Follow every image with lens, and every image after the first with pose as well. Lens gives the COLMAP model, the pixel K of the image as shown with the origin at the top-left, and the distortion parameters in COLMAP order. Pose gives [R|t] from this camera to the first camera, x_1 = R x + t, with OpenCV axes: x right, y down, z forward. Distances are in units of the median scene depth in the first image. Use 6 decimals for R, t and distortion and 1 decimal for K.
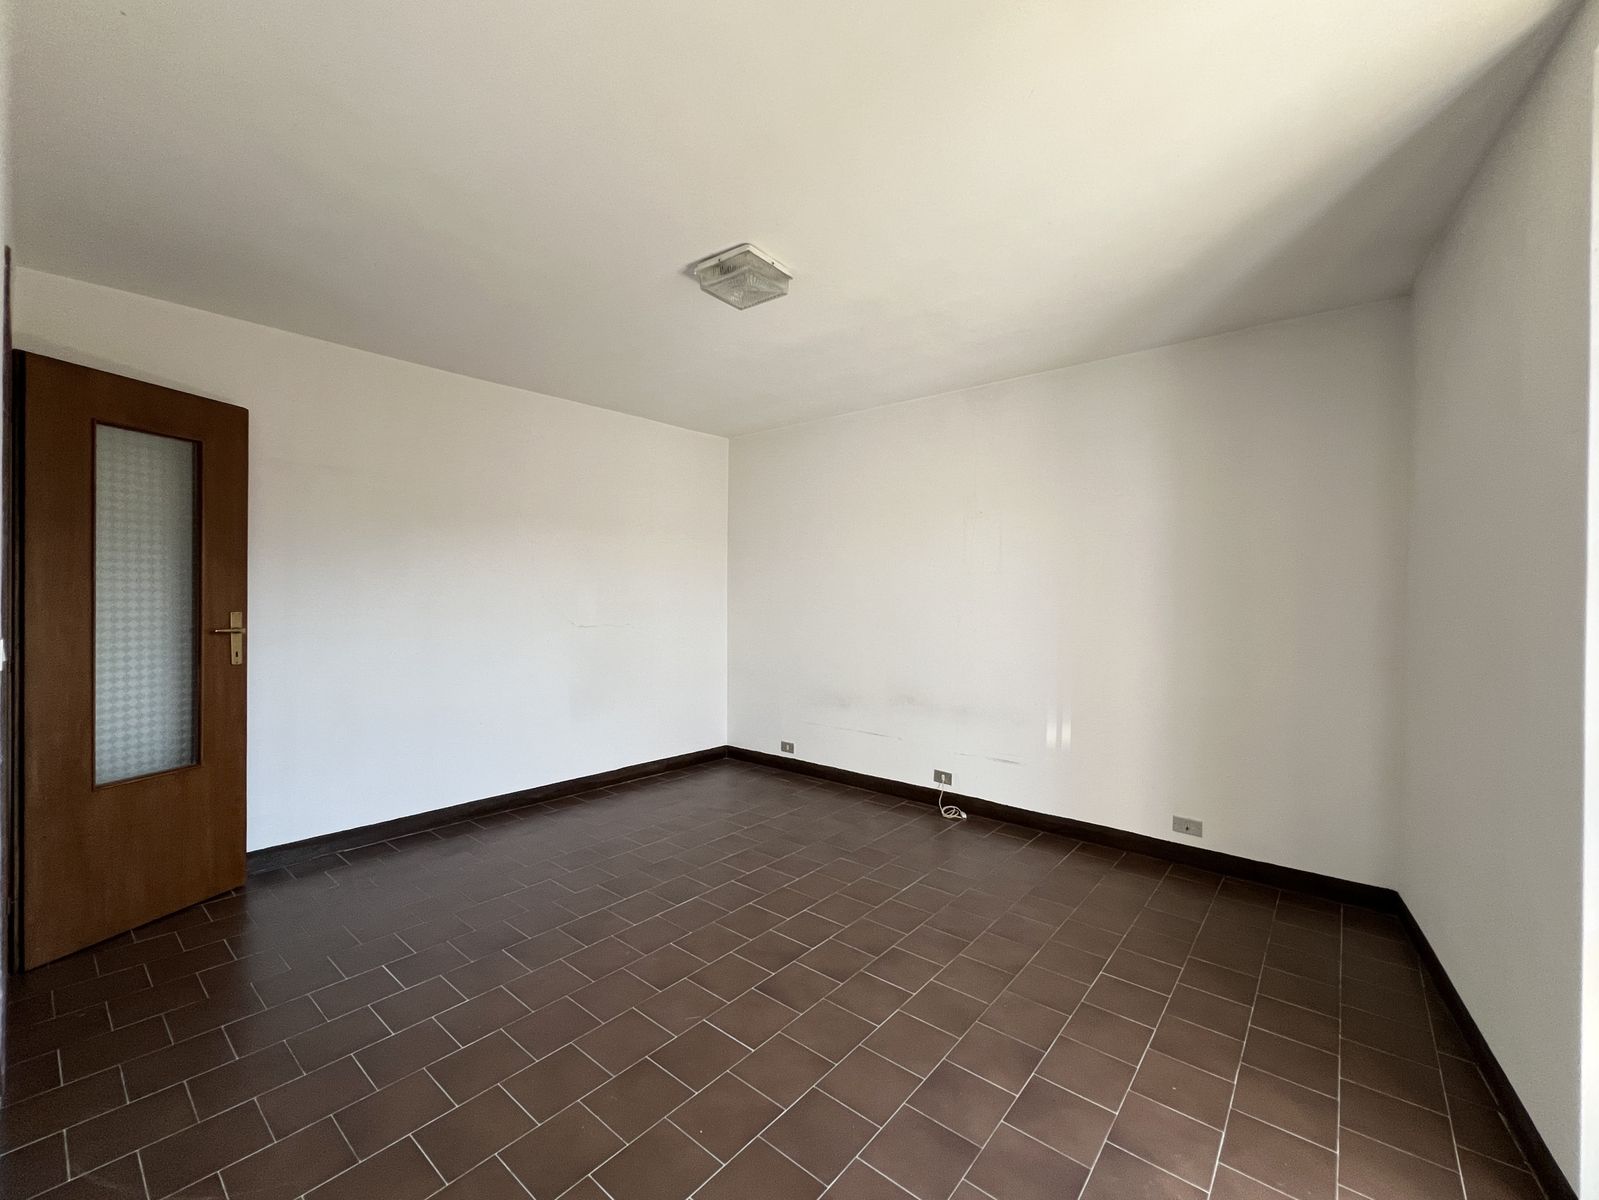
lens RADIAL K [[641.3, 0, 804.7], [0, 641.3, 599.1], [0, 0, 1]] dist [-0.003022, 0.000770]
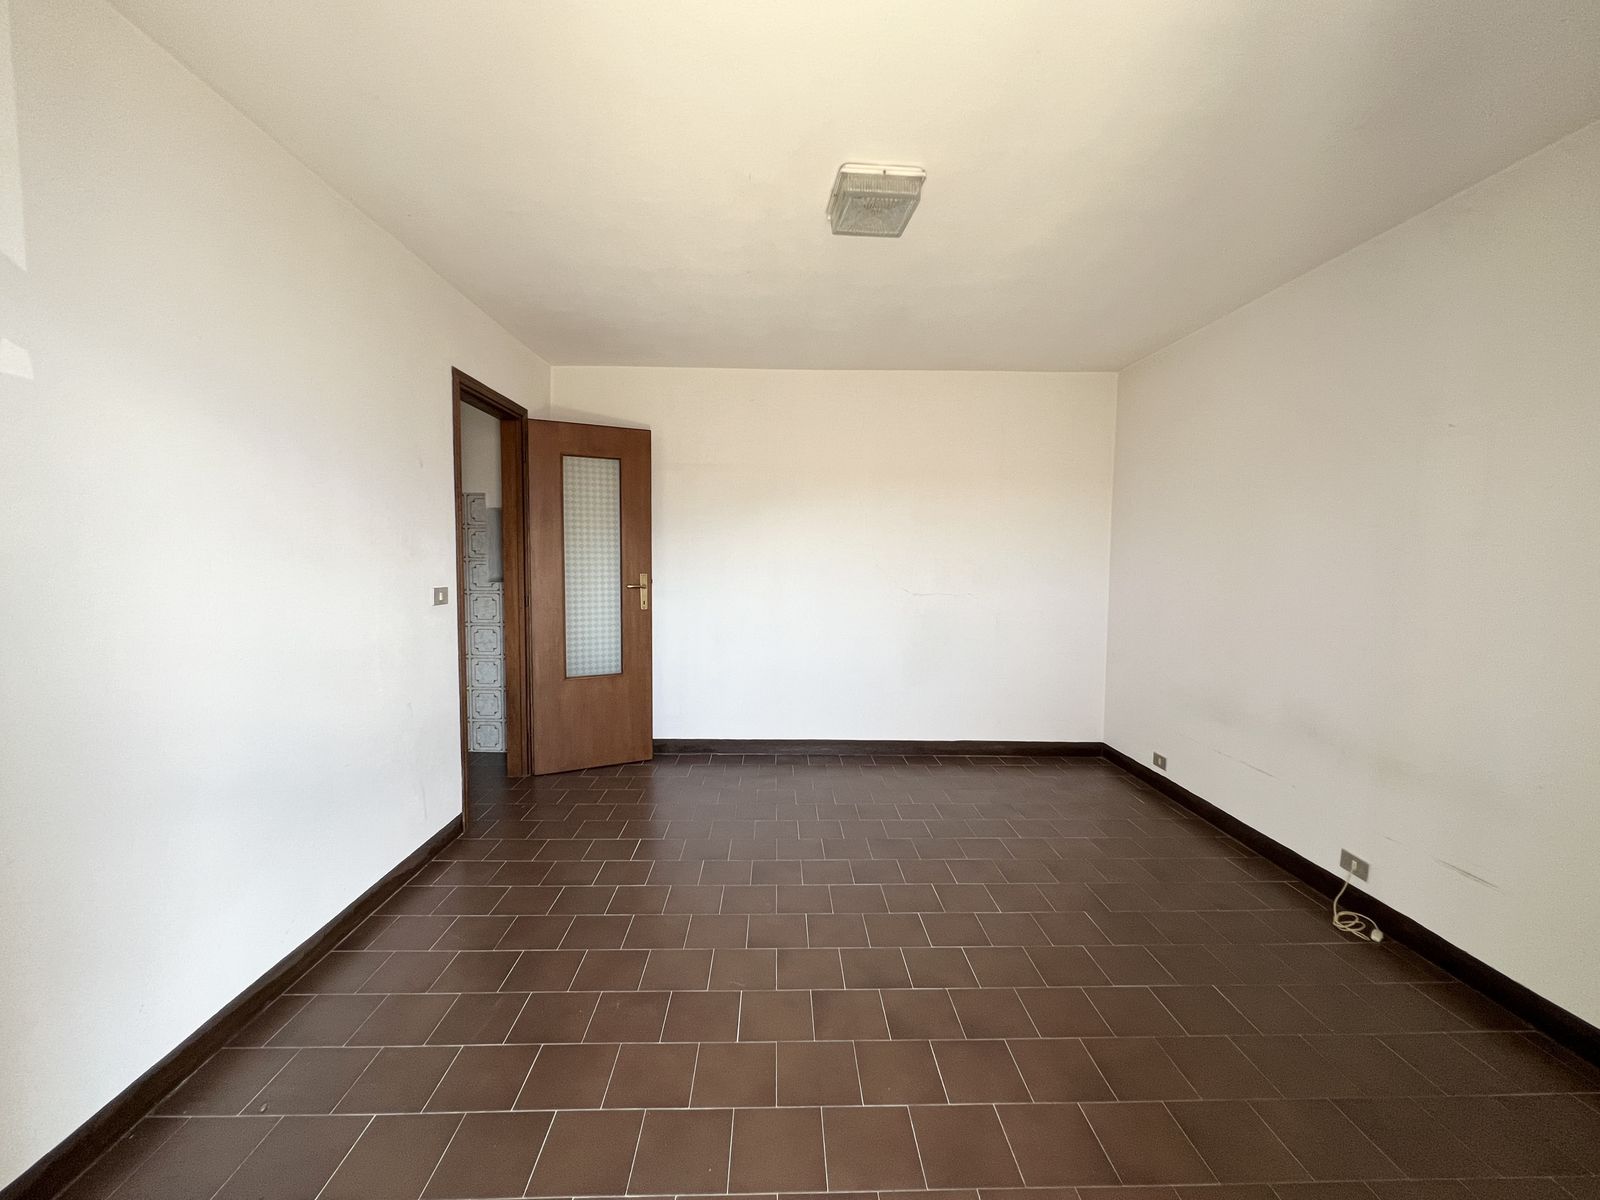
lens RADIAL K [[641.7, 0, 806.5], [0, 641.7, 599.4], [0, 0, 1]] dist [-0.003022, 0.000770]
pose [[0.680599, 0.056644, -0.730463, 0.398656], [-0.012923, 0.997780, 0.065332, -0.019402], [0.732542, -0.035025, 0.679820, 0.261386]]
